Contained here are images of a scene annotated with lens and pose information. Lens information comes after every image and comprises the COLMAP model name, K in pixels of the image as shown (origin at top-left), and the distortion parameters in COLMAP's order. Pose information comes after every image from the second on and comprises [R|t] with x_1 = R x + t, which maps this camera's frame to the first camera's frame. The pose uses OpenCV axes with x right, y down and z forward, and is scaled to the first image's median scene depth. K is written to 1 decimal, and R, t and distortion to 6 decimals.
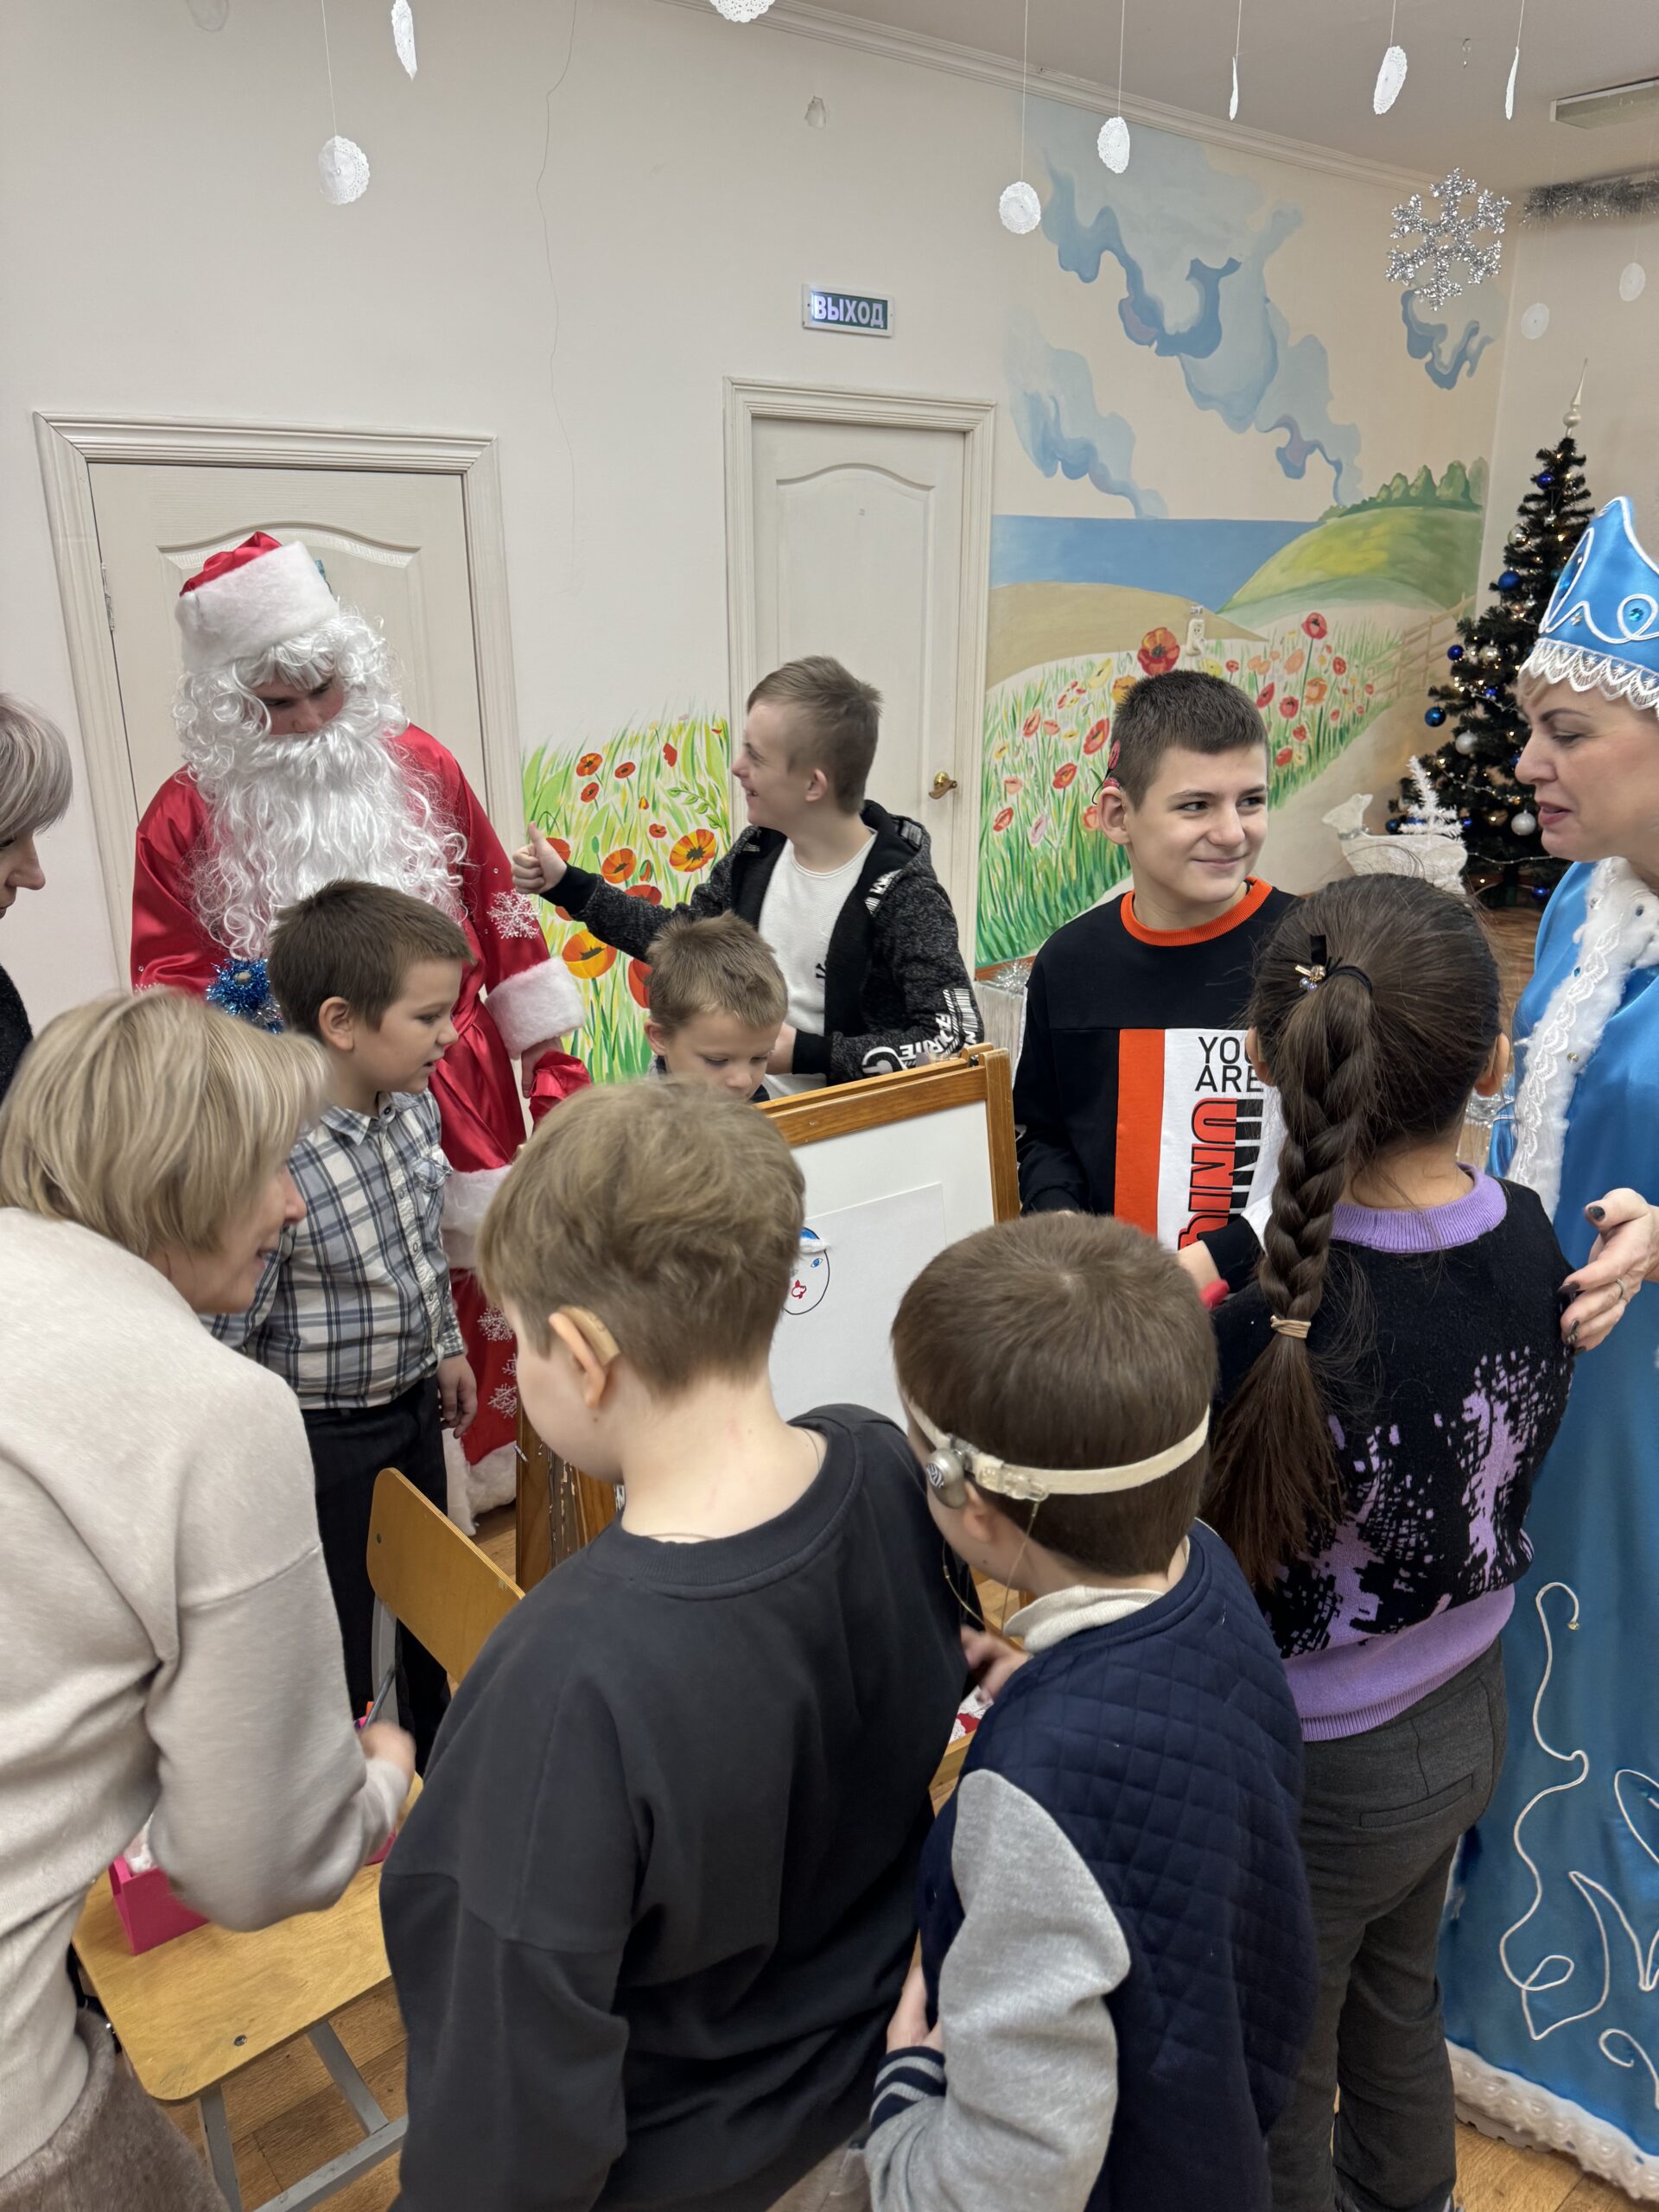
lens RADIAL K [[1532.8, 0, 829.5], [0, 1532.8, 1106.0], [0, 0, 1]] dist [0.043249, -0.027106]
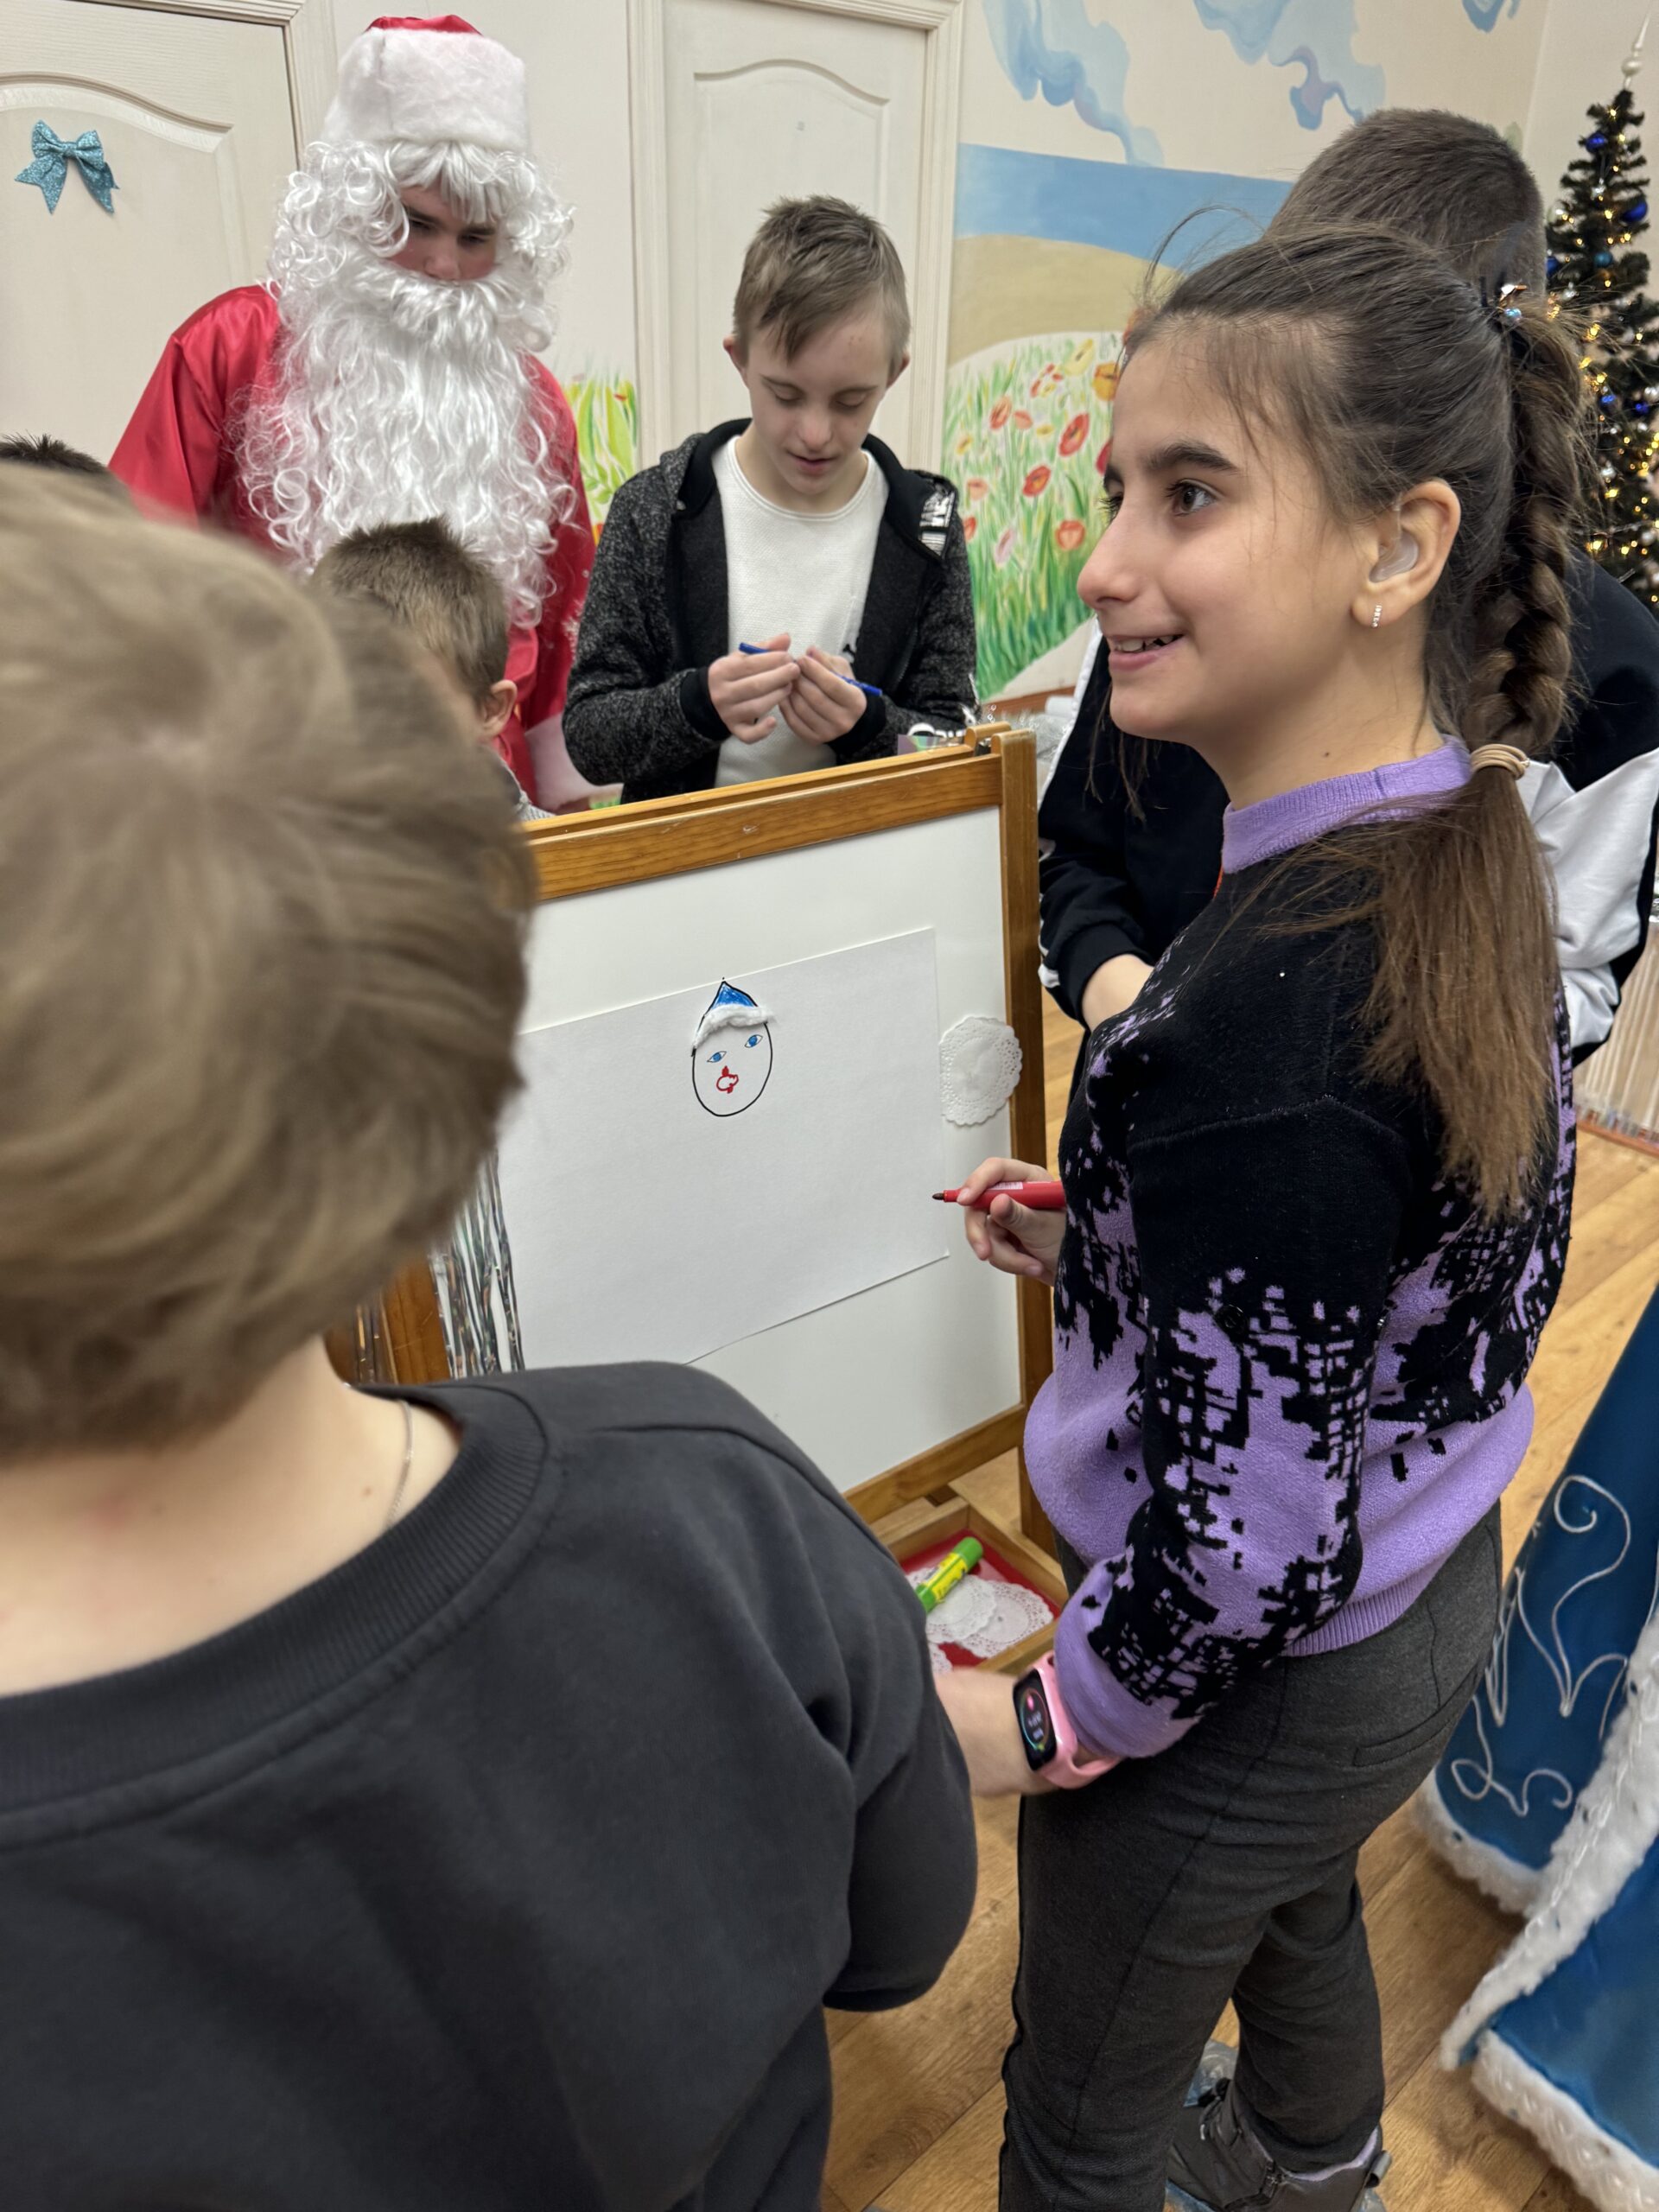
lens RADIAL K [[1541.7, 0, 829.5], [0, 1541.7, 1106.0], [0, 0, 1]] dist [-0.006399, 0.002148]
pose [[0.998613, -0.000612, 0.052655, -0.005561], [-0.006119, 0.991811, 0.127565, 0.018848], [-0.052302, -0.127710, 0.990431, 0.122919]]
